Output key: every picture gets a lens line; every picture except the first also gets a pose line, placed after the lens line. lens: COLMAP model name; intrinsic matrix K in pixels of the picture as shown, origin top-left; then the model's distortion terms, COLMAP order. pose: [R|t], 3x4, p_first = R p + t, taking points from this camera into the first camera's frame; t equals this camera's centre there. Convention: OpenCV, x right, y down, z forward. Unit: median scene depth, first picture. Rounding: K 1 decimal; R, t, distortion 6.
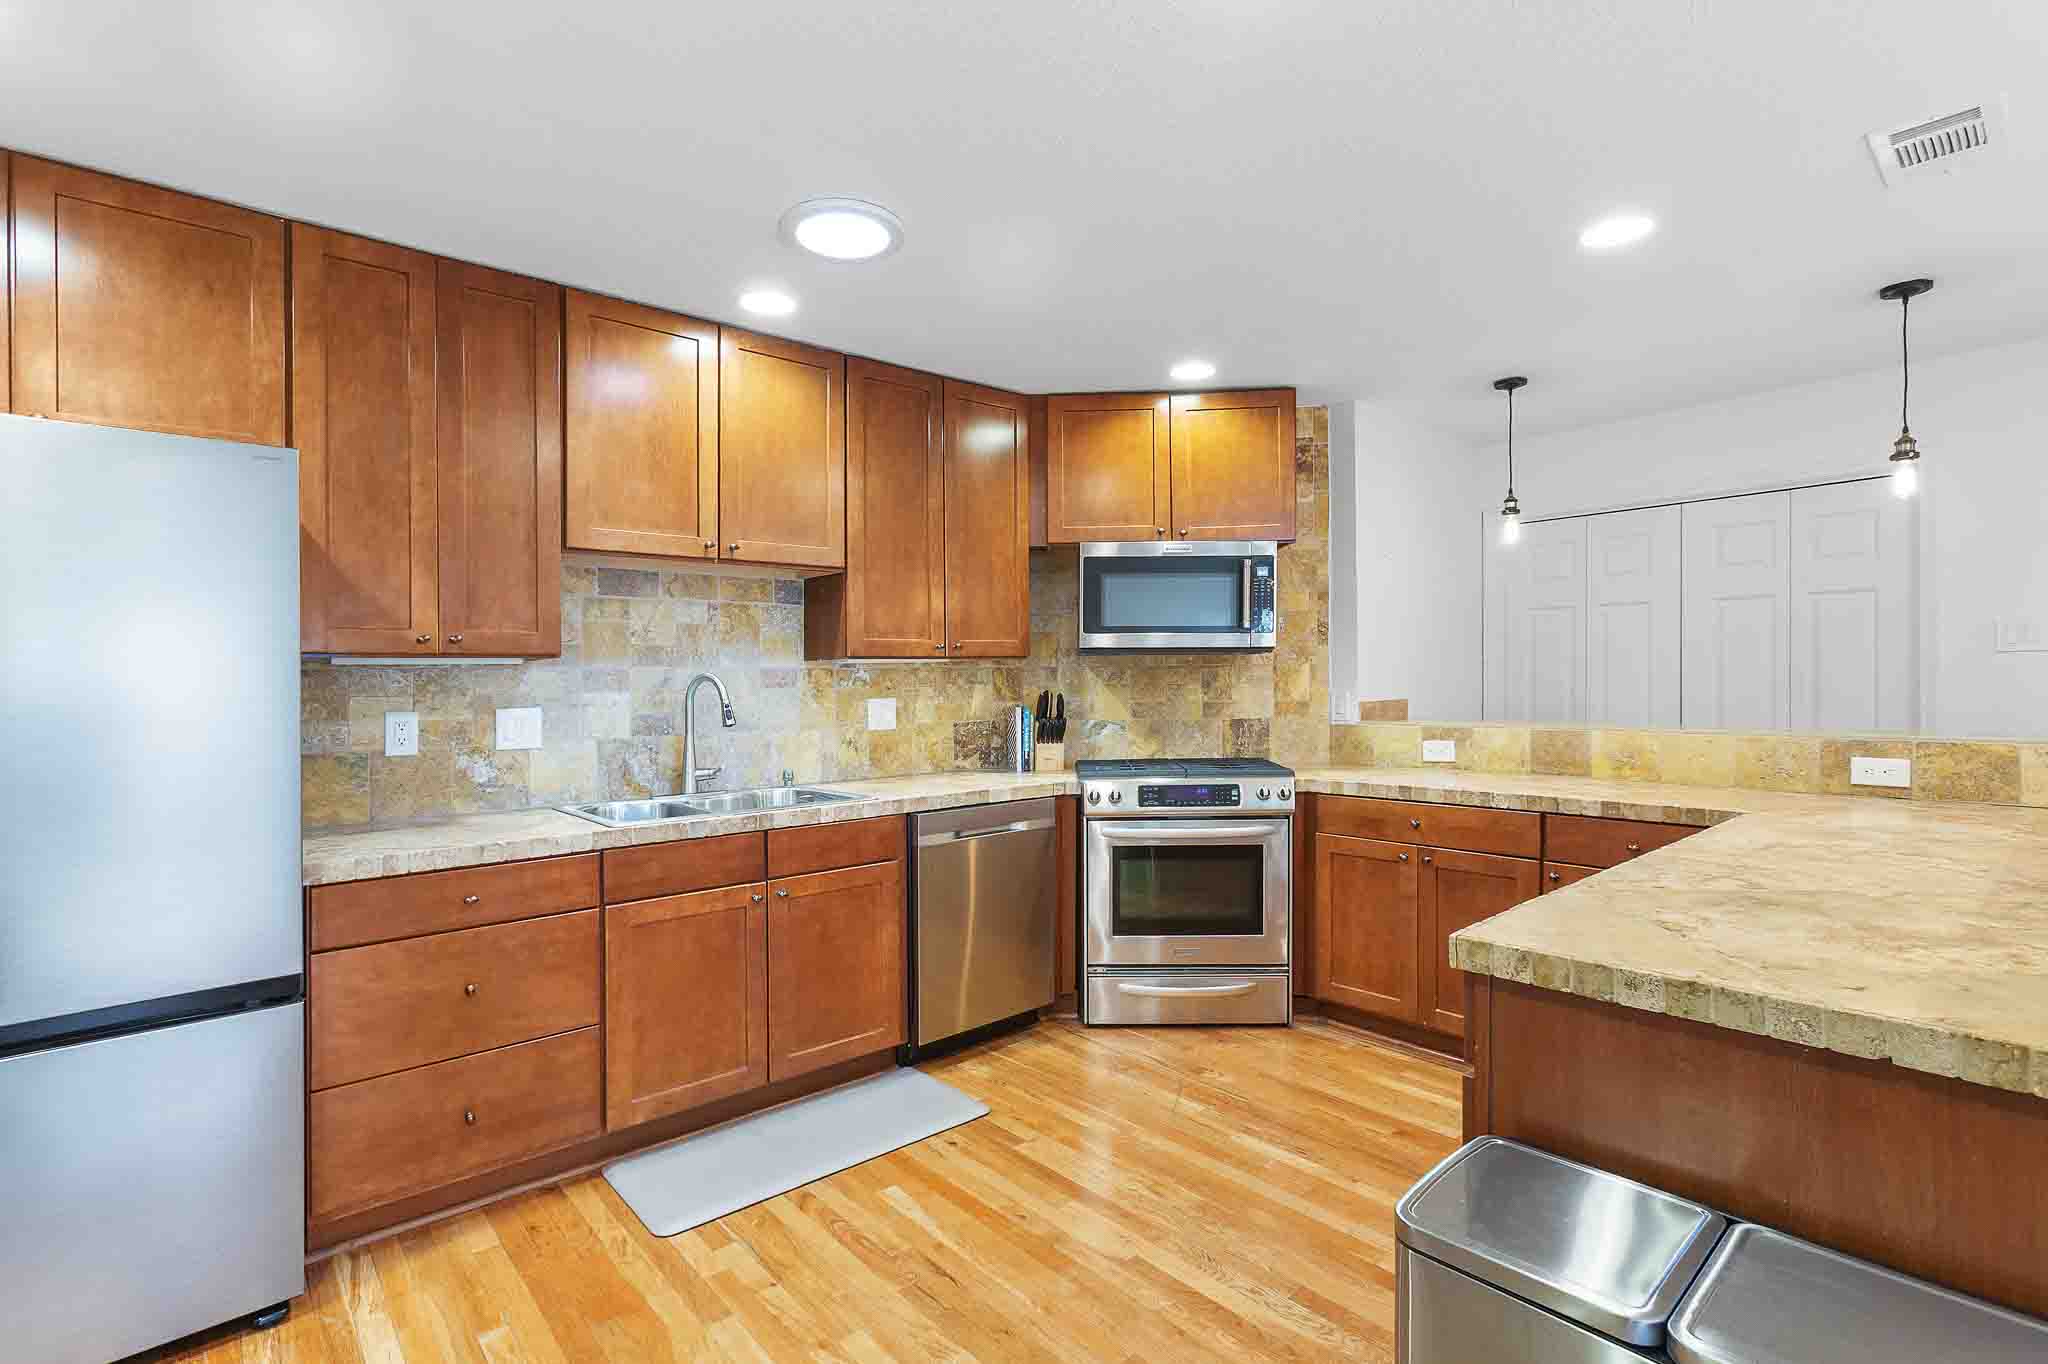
lens RADIAL K [[950.9, 0, 983.9], [0, 950.9, 693.4], [0, 0, 1]] dist [-0.025118, 0.023371]
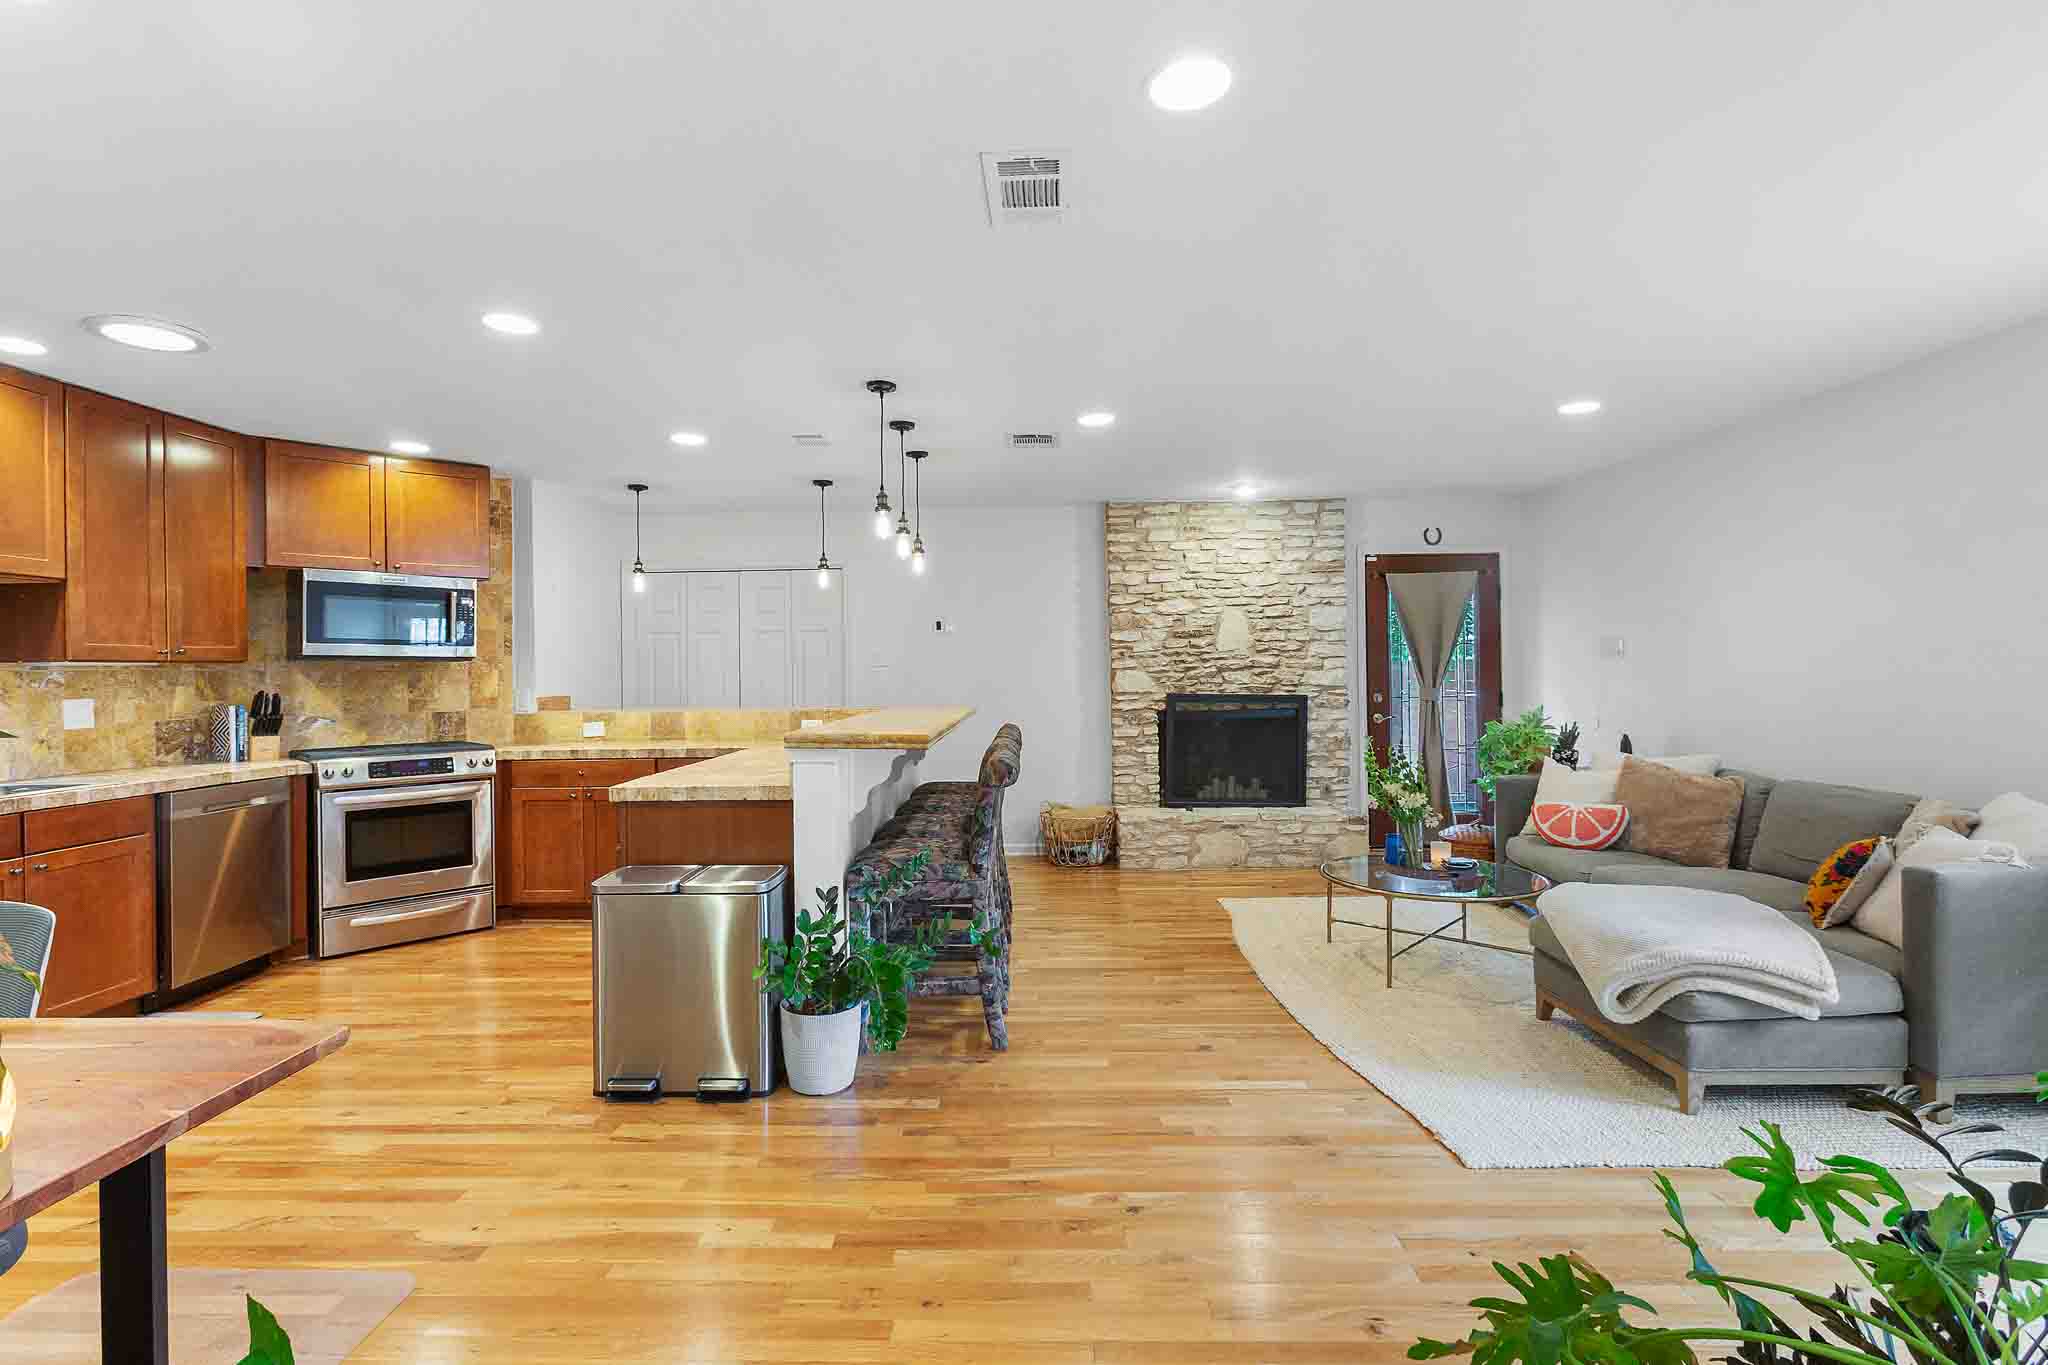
lens RADIAL K [[1009.3, 0, 1024.0], [0, 1009.3, 682.5], [0, 0, 1]] dist [-0.000075, 0.000358]
pose [[0.650334, -0.001811, 0.759646, -0.282497], [0.015091, 0.999831, -0.010536, 0.014803], [-0.759498, 0.018316, 0.650251, -0.539951]]
